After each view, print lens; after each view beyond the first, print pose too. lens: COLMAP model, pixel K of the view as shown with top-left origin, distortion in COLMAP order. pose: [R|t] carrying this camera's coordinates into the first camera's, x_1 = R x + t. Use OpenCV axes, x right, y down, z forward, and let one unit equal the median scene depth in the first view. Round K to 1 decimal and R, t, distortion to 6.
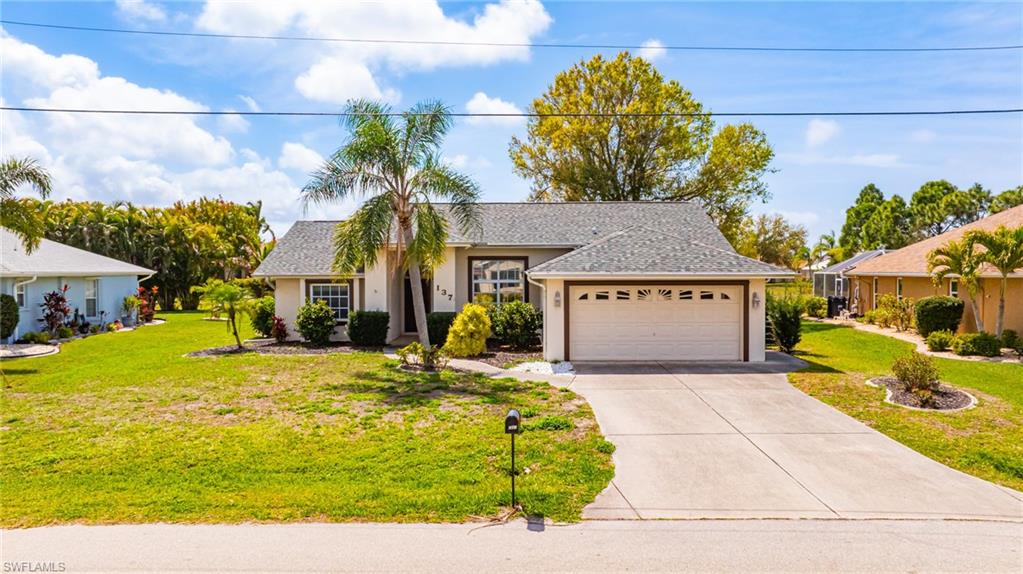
lens RADIAL K [[714.5, 0, 511.5], [0, 714.5, 287.0], [0, 0, 1]] dist [-0.039767, 0.038806]
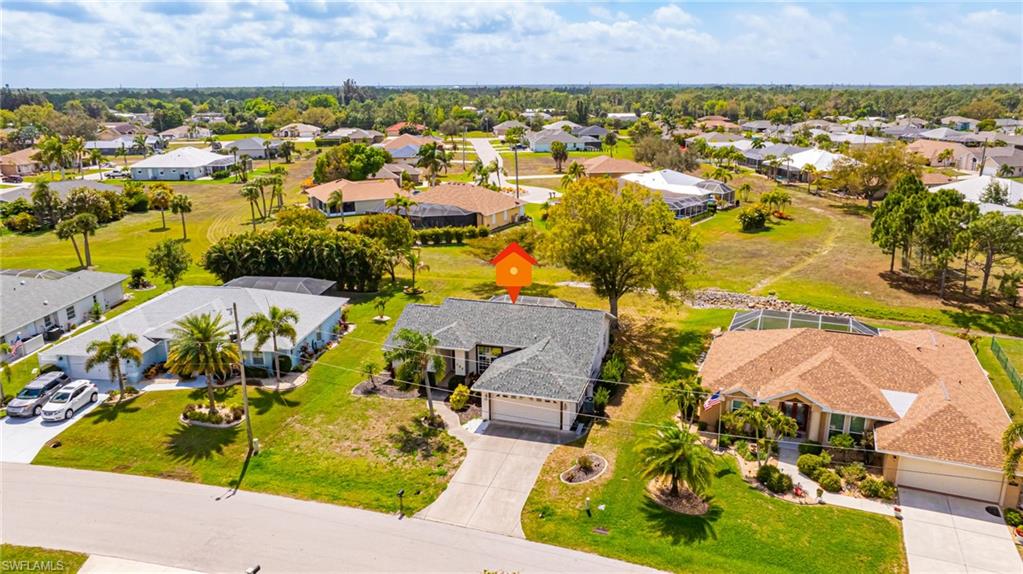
lens RADIAL K [[714.5, 0, 511.5], [0, 714.5, 287.0], [0, 0, 1]] dist [-0.039767, 0.038806]
pose [[0.959167, 0.069452, -0.274181, 0.807858], [0.000315, 0.969121, 0.246587, -0.968021], [0.282840, -0.236604, 0.929527, -1.177981]]
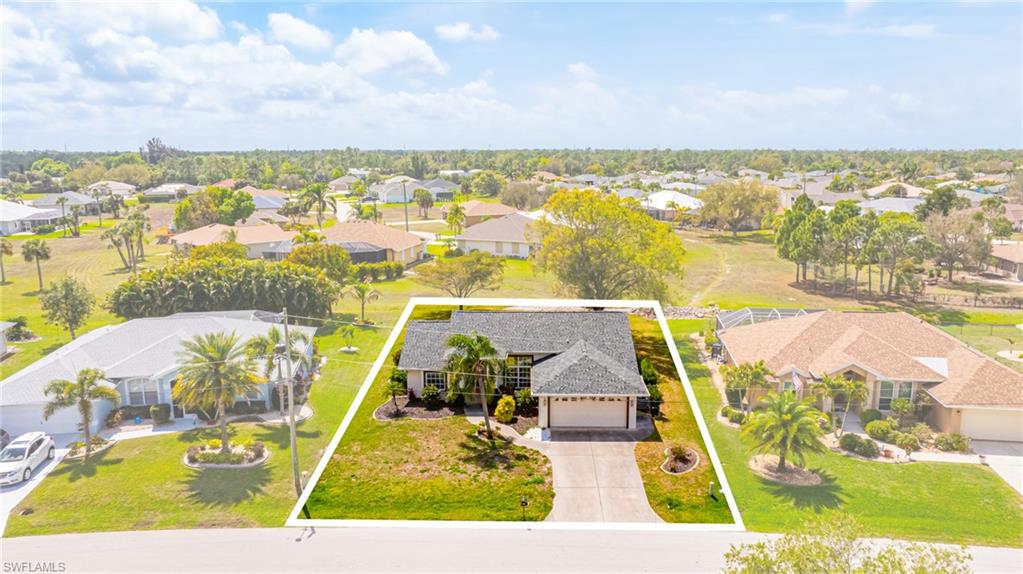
lens RADIAL K [[714.5, 0, 511.5], [0, 714.5, 287.0], [0, 0, 1]] dist [-0.039767, 0.038806]
pose [[0.999715, -0.000757, -0.023871, 0.013211], [0.004626, 0.986709, 0.162429, -0.730586], [0.023431, -0.162494, 0.986431, -1.211870]]
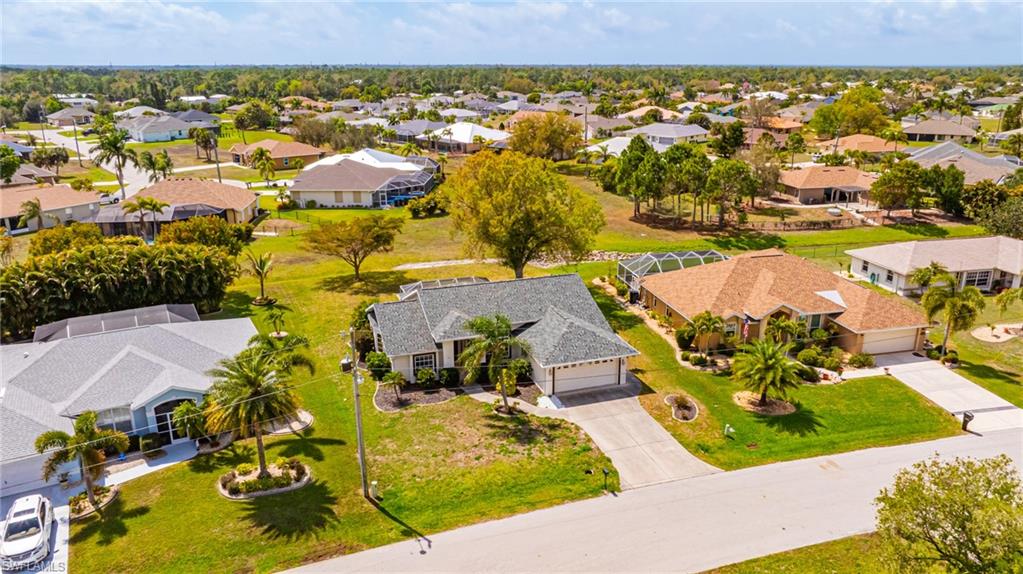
lens RADIAL K [[728.1, 0, 510.4], [0, 728.1, 256.4], [0, 0, 1]] dist [-0.020010, 0.002409]
pose [[0.944711, -0.087781, 0.315937, -0.834199], [0.012816, 0.972650, 0.231921, -0.966983], [-0.327655, -0.215049, 0.919998, -1.185581]]
